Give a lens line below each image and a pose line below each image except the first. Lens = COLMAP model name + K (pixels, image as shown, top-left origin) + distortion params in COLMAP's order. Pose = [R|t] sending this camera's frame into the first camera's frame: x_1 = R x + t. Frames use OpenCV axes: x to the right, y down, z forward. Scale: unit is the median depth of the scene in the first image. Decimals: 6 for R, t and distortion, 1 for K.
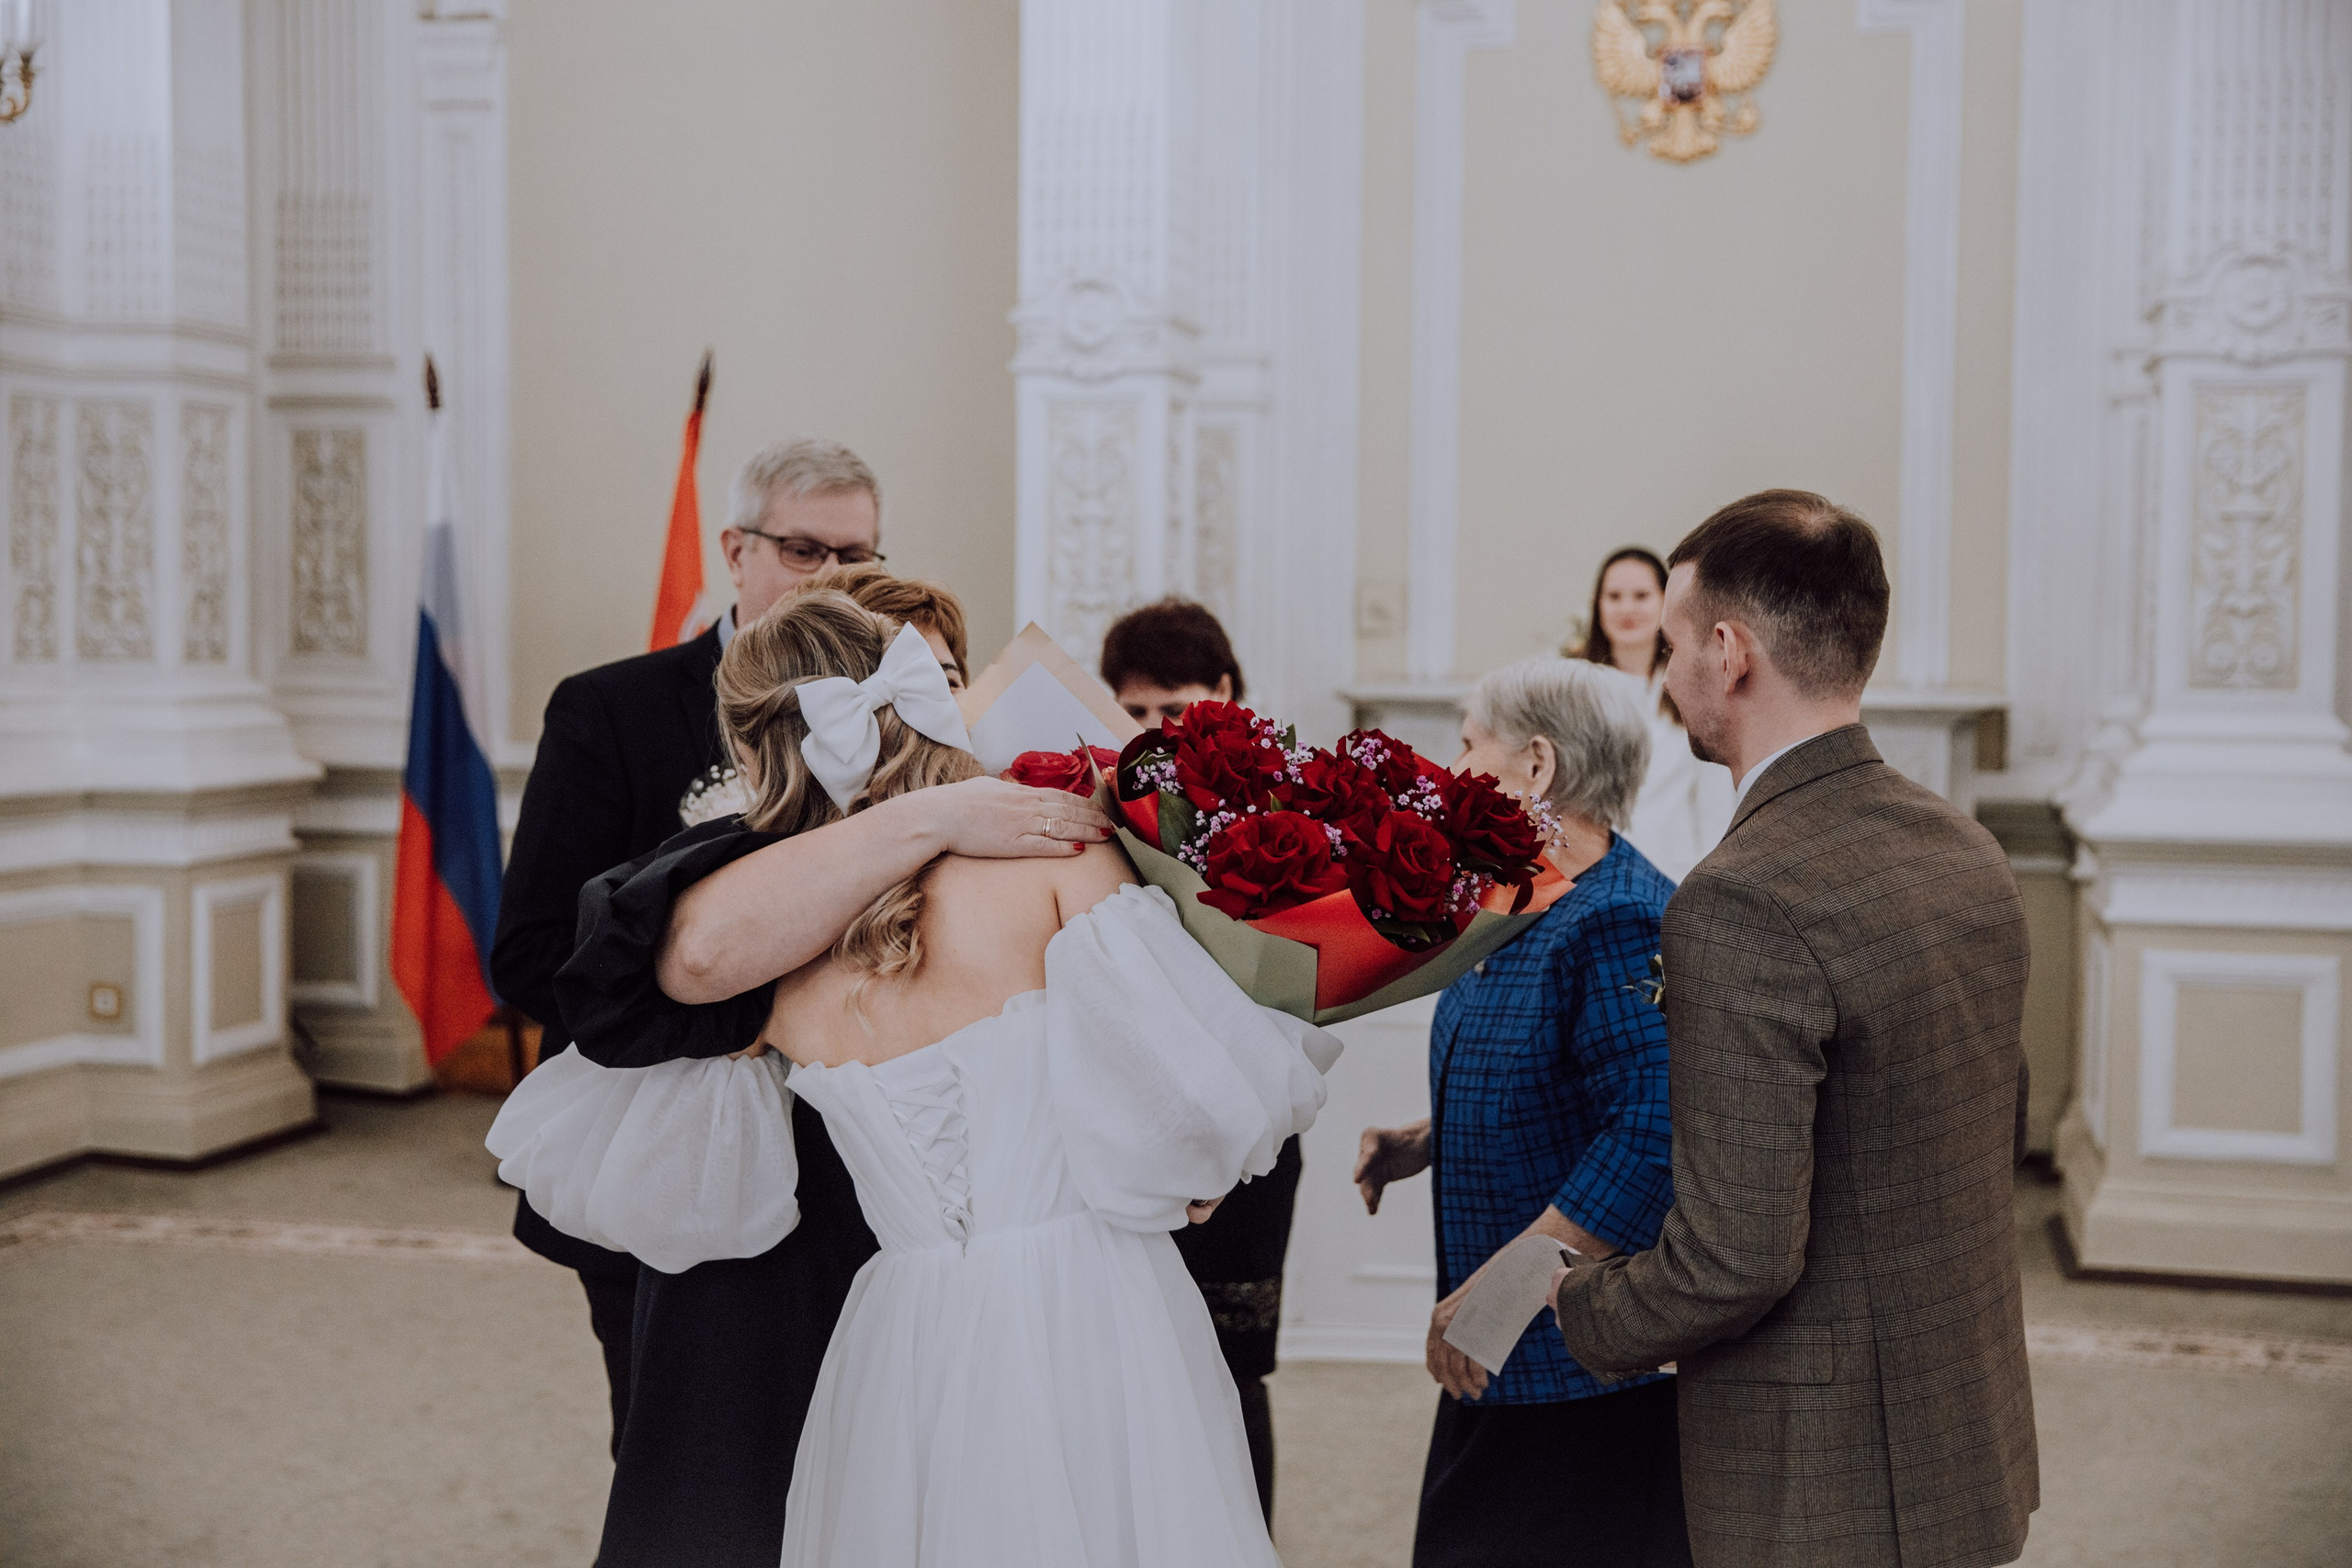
lens RADIAL K [[3099.2, 0, 1180.7], [0, 3099.2, 886.5], [0, 0, 1]] dist [0.249814, 0.003191]
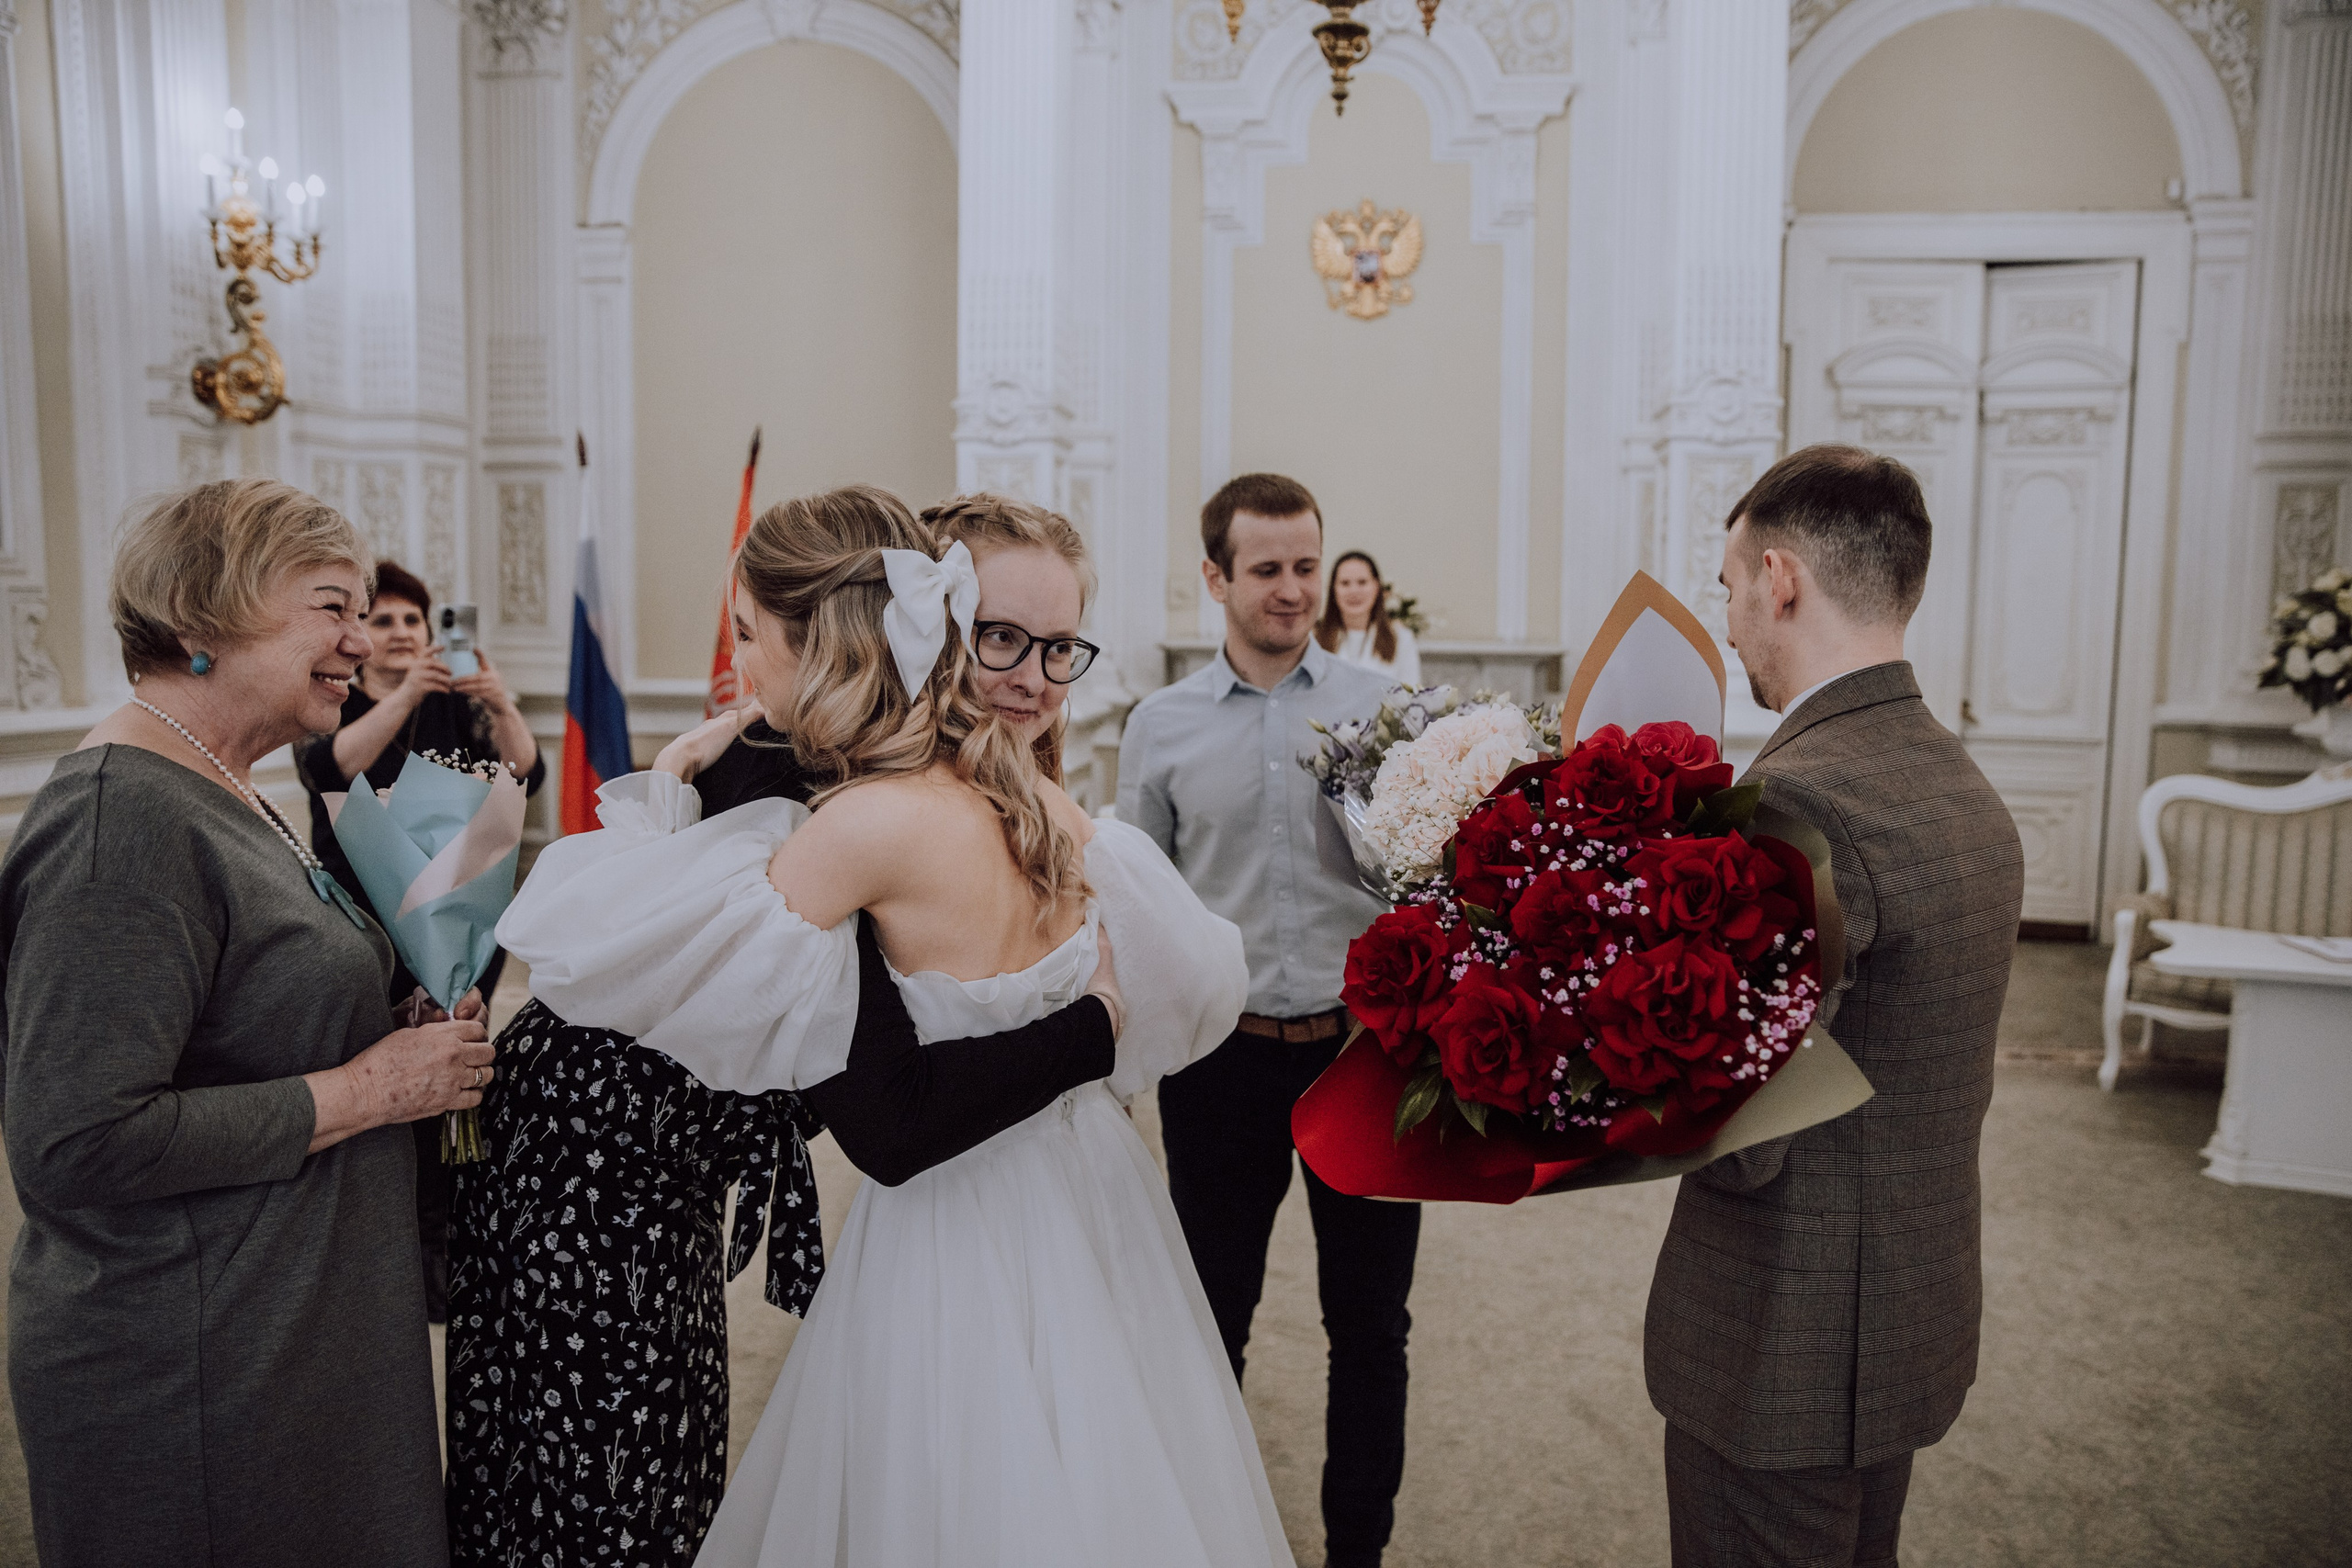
lens RADIAL K [[1753.5, 0, 1176.2], [0, 1753.5, 821.4], [0, 0, 1]] dist [-0.006824, 0.091795]
pose [[0.996947, -0.009597, 0.077489, -0.011798], [0.006839, 0.999336, 0.035778, -0.003965], [-0.077781, -0.035139, 0.996351, 0.101154]]
